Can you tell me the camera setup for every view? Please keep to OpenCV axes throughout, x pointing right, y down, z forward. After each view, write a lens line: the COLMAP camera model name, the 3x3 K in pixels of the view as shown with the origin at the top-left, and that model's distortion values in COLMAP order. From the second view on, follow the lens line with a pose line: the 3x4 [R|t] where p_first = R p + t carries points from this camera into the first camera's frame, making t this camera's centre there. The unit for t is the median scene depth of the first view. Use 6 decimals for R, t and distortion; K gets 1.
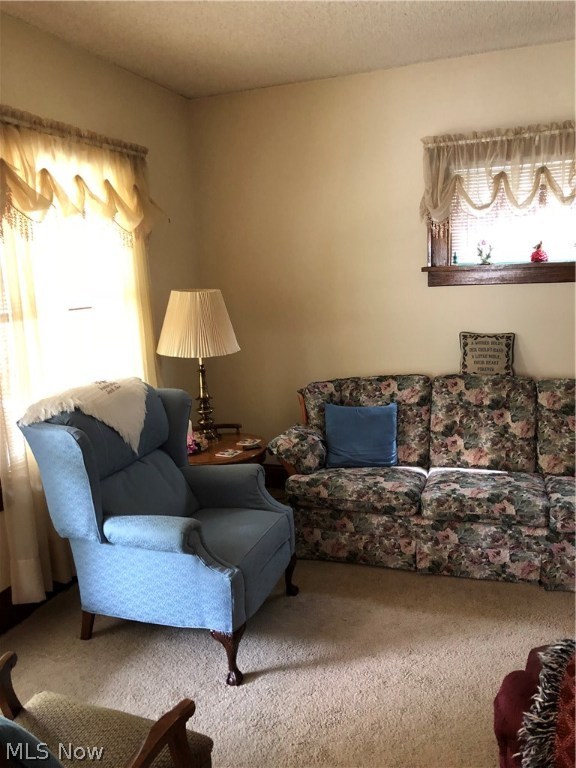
lens RADIAL K [[633.3, 0, 274.2], [0, 633.3, 377.6], [0, 0, 1]] dist [0.038025, -0.038308]
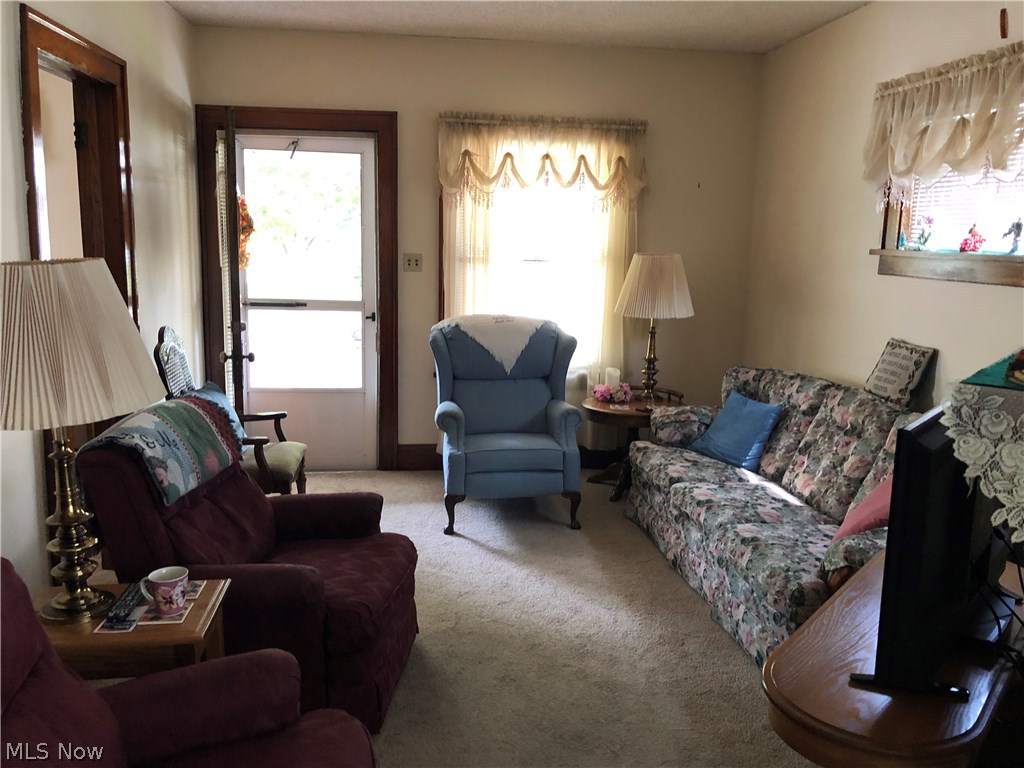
lens RADIAL K [[844.4, 0, 514.7], [0, 844.4, 400.7], [0, 0, 1]] dist [0.038025, -0.038308]
pose [[0.475452, 0.224623, -0.850582, 1.090567], [-0.191217, 0.970125, 0.149308, -0.073237], [0.858709, 0.091657, 0.504200, 0.126803]]
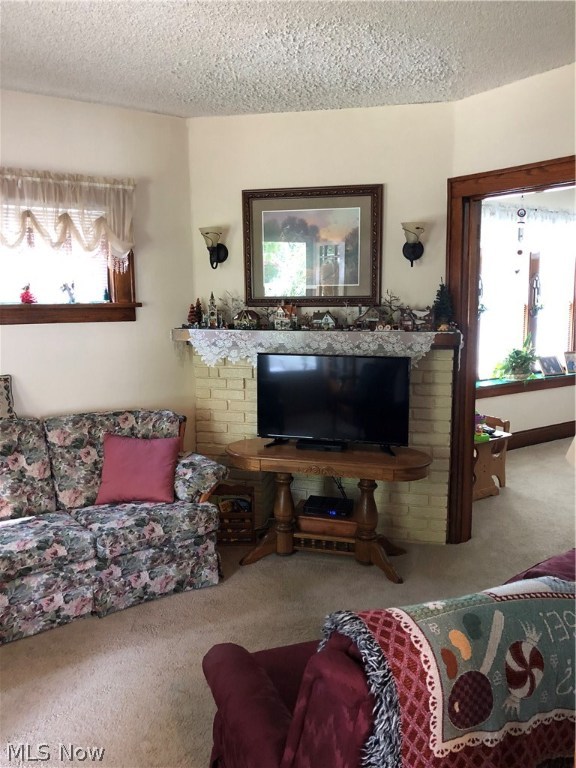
lens RADIAL K [[633.3, 0, 285.2], [0, 633.3, 381.7], [0, 0, 1]] dist [0.038025, -0.038308]
pose [[0.585383, -0.070810, 0.807659, -0.184146], [0.114117, 0.993458, 0.004389, -0.017496], [-0.802686, 0.089598, 0.589633, 0.097559]]
